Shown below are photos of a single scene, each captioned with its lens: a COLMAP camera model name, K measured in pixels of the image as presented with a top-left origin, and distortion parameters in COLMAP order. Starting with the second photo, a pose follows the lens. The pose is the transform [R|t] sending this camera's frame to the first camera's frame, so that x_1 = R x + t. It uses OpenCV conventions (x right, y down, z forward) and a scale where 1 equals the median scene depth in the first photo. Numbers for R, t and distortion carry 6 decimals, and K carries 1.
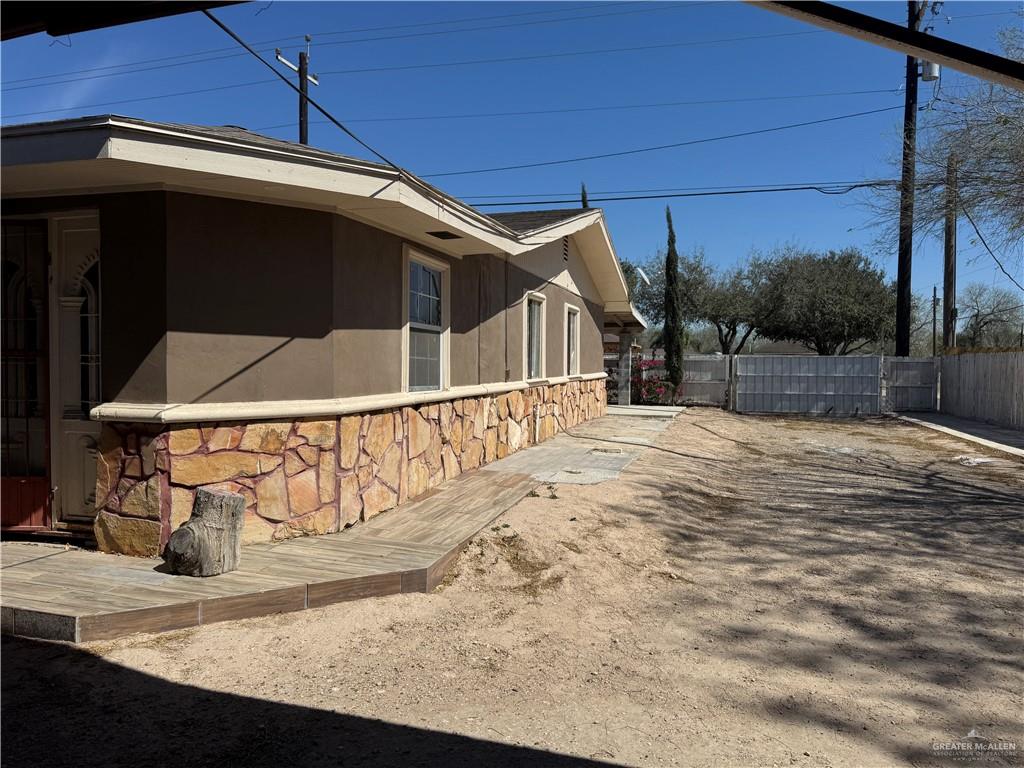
lens RADIAL K [[712.4, 0, 512.1], [0, 712.4, 383.0], [0, 0, 1]] dist [0.015435, -0.041776]
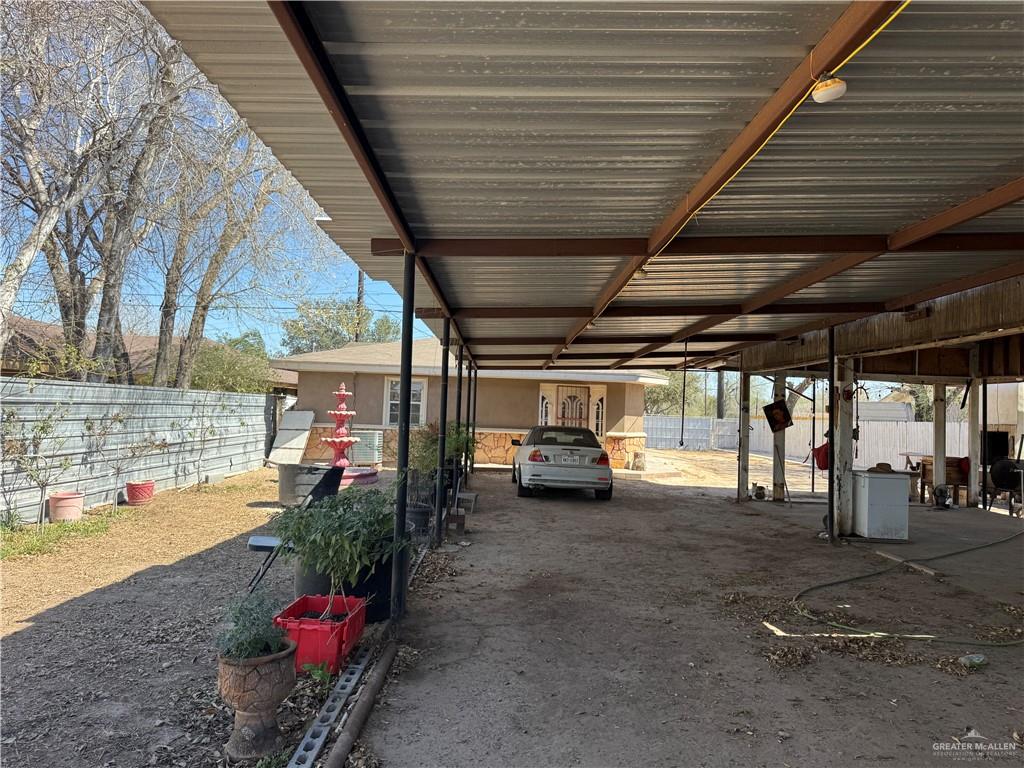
lens RADIAL K [[712.4, 0, 509.3], [0, 712.4, 377.7], [0, 0, 1]] dist [0.015435, -0.041776]
pose [[0.955137, 0.034826, 0.294111, -2.268164], [-0.011873, 0.996767, -0.079471, 0.046329], [-0.295927, 0.072414, 0.952462, -2.691267]]
